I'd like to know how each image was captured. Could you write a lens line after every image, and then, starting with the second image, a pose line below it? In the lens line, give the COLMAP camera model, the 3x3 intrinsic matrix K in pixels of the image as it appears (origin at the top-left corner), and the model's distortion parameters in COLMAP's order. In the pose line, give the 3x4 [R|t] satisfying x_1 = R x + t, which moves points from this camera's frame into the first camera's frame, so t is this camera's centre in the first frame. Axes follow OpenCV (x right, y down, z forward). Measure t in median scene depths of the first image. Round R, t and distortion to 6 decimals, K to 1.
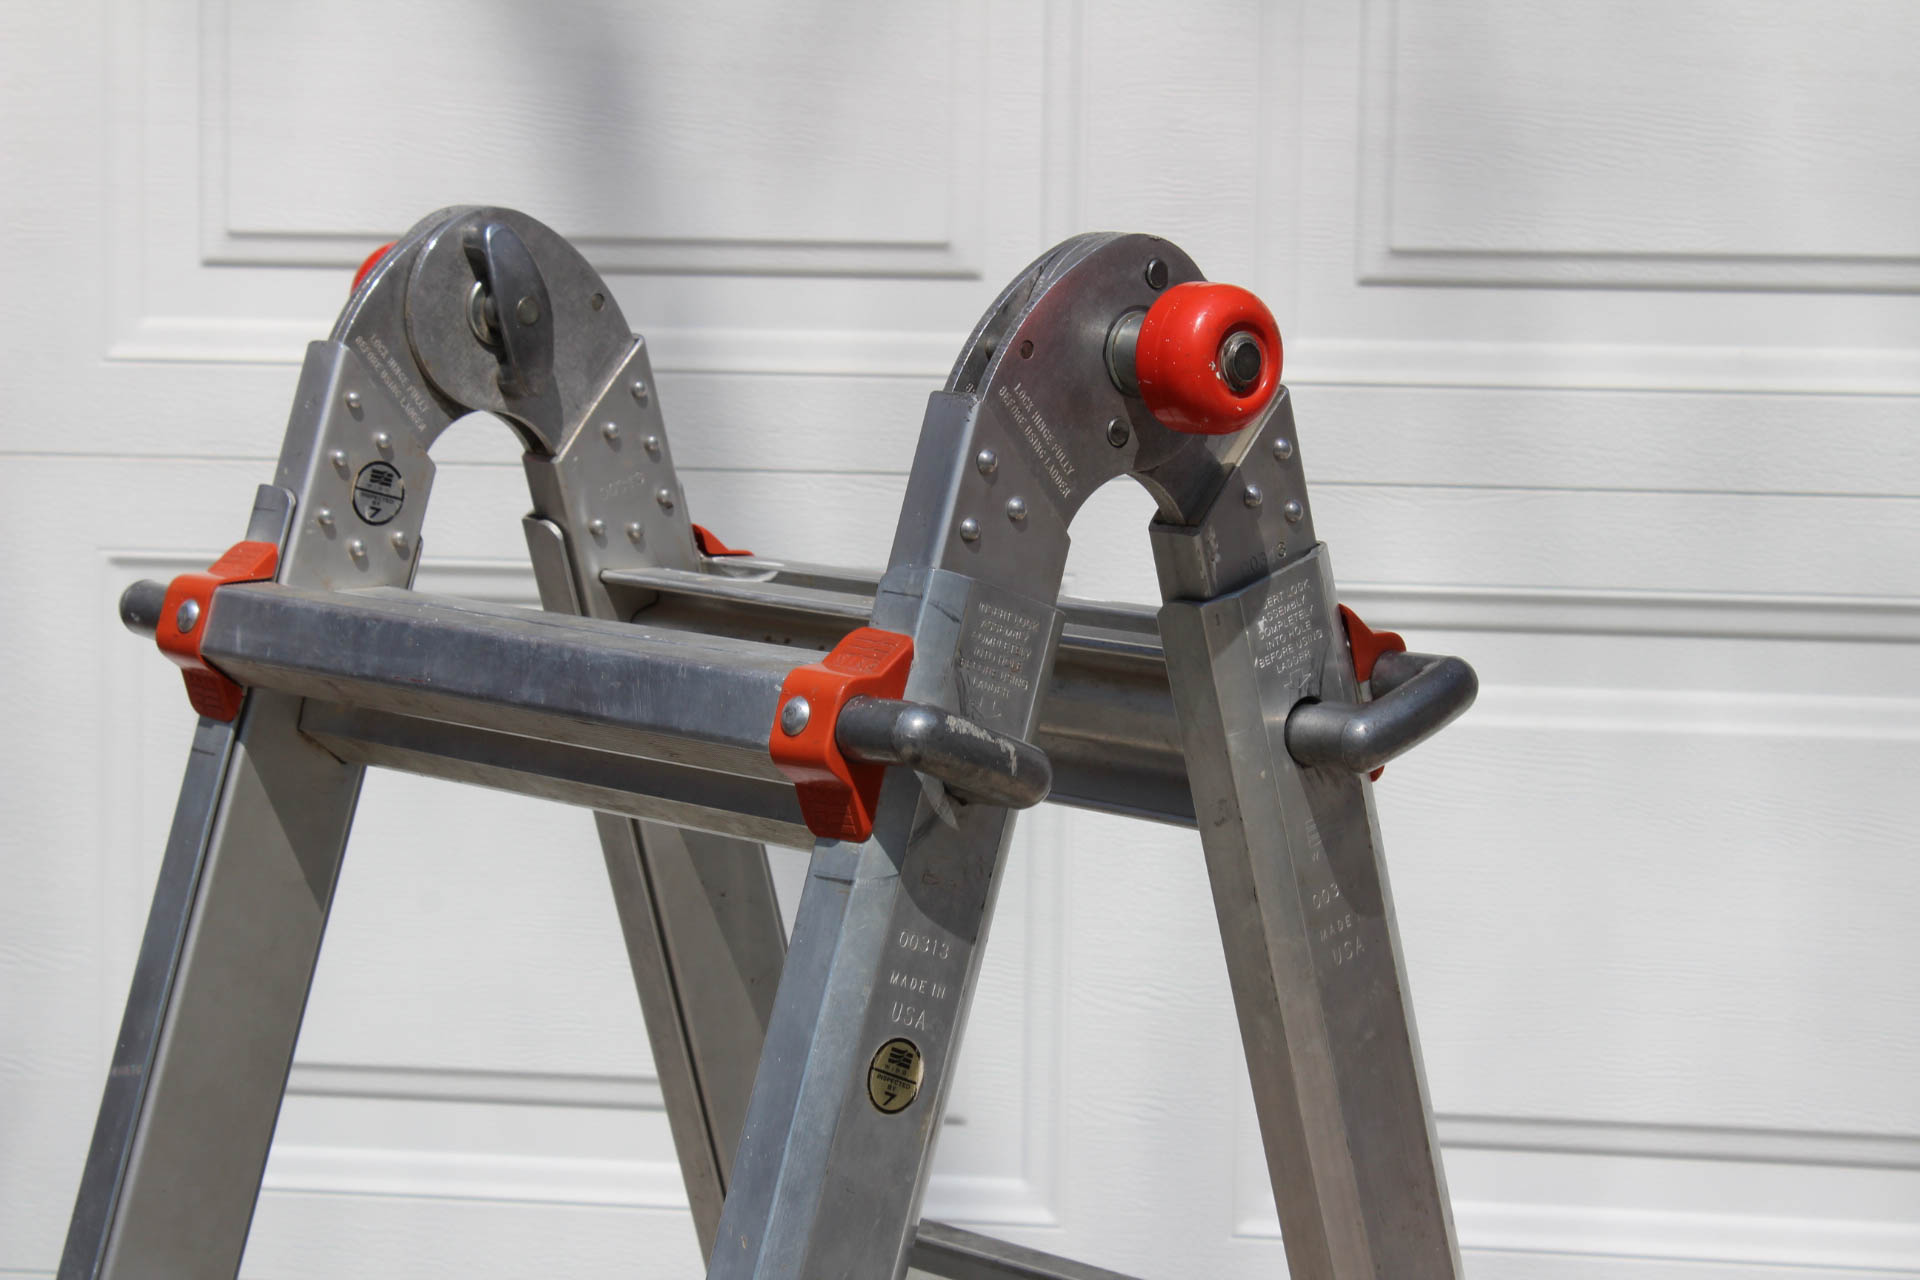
lens RADIAL K [[4639.1, 0, 957.9], [0, 4639.1, 644.1], [0, 0, 1]] dist [0.067163, 0.000000]
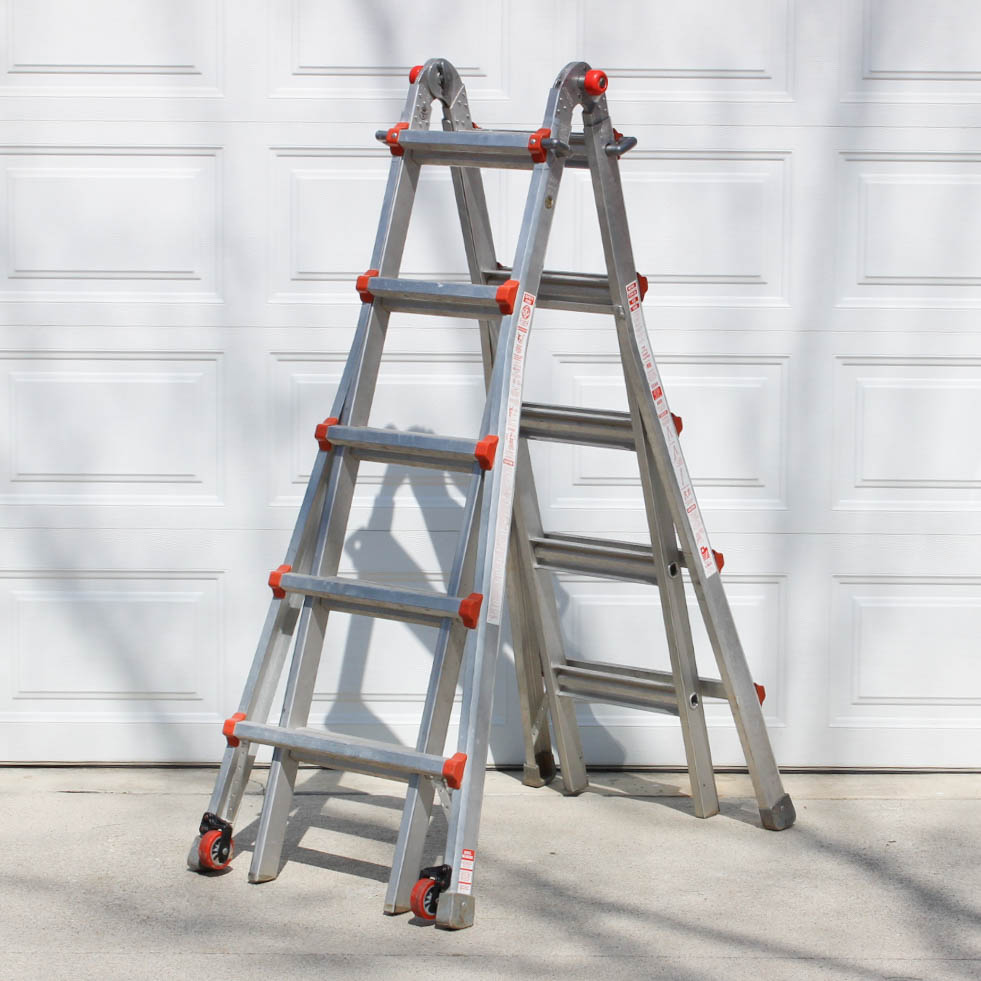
lens RADIAL K [[3229.1, 0, 495.2], [0, 3229.1, 490.8], [0, 0, 1]] dist [-0.103908, 0.000000]
pose [[0.988672, -0.025247, 0.147953, -0.647617], [0.019803, 0.999076, 0.038157, 0.278901], [-0.148780, -0.034795, 0.988258, -2.856751]]
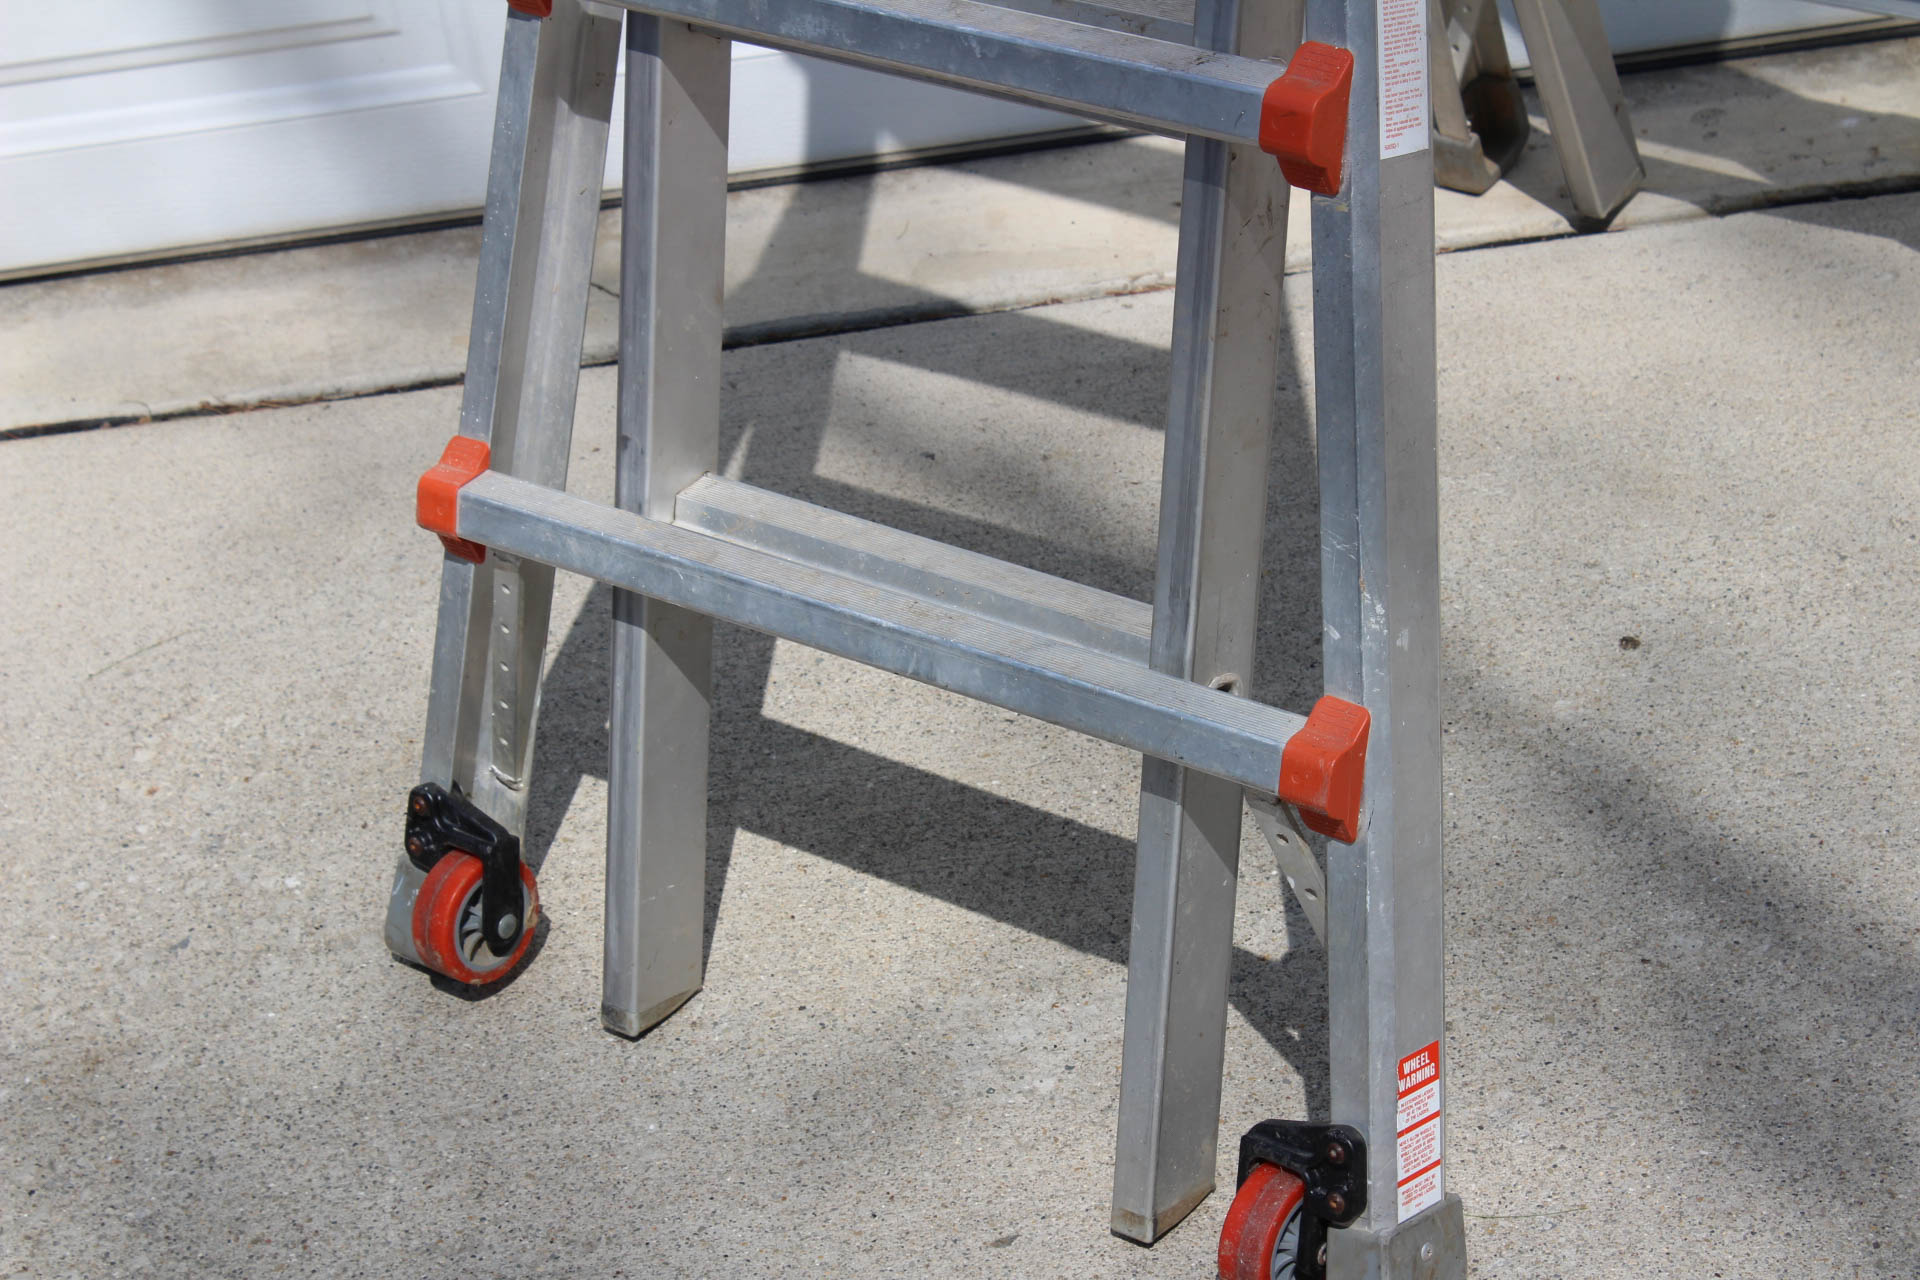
lens RADIAL K [[4639.1, 0, 953.9], [0, 4639.1, 643.8], [0, 0, 1]] dist [0.067163, 0.000000]
pose [[0.975196, -0.213881, 0.056983, -0.326227], [0.168741, 0.884994, 0.433949, 0.113375], [-0.143243, -0.413570, 0.899134, -0.371101]]
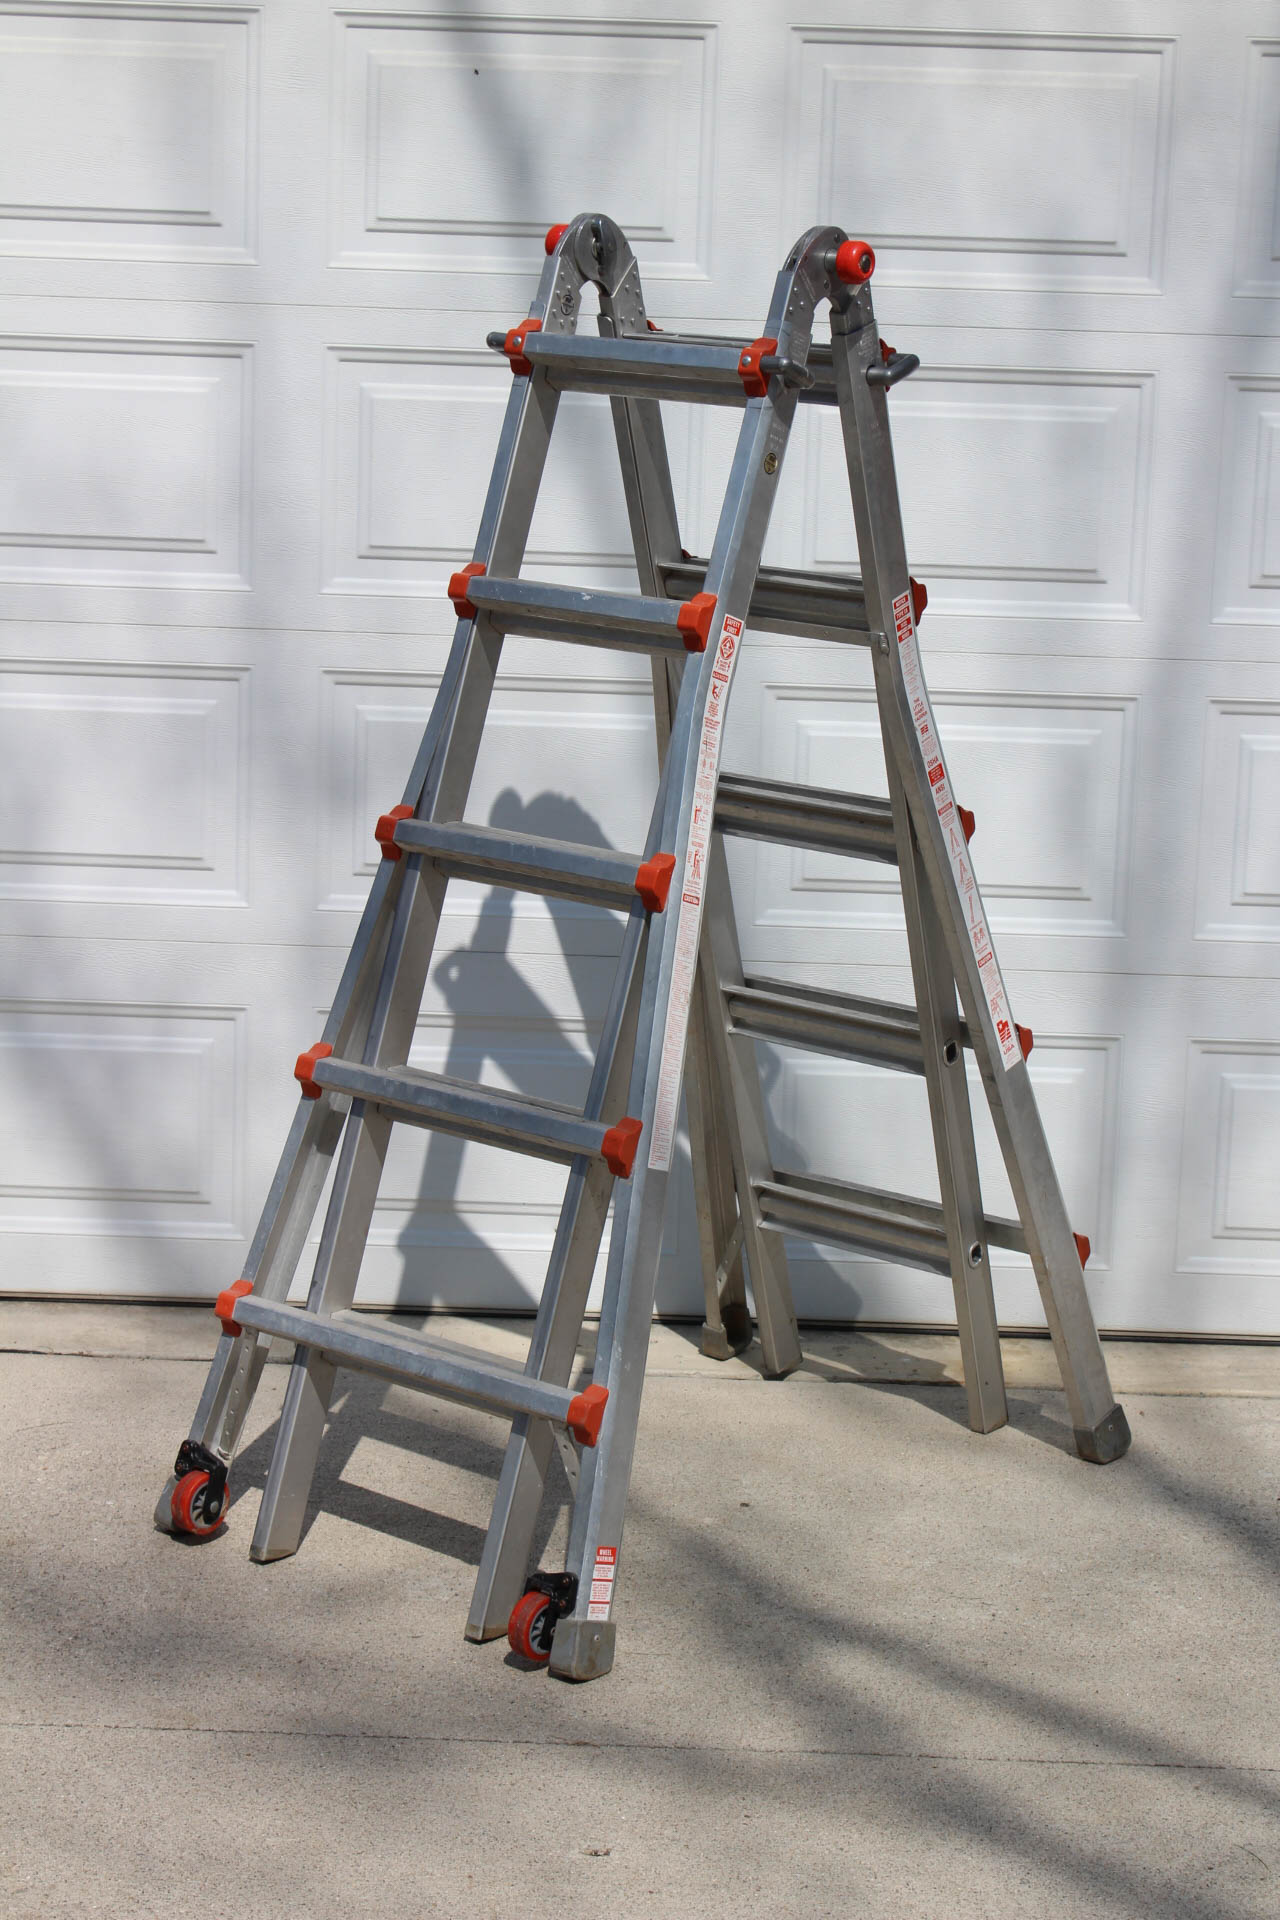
lens RADIAL K [[3763.4, 0, 627.1], [0, 3763.4, 965.2], [0, 0, 1]] dist [0.008433, 0.000000]
pose [[0.990906, -0.008602, 0.134281, -0.473353], [-0.005867, 0.994243, 0.106986, 0.153537], [-0.134429, -0.106801, 0.985151, -1.733502]]
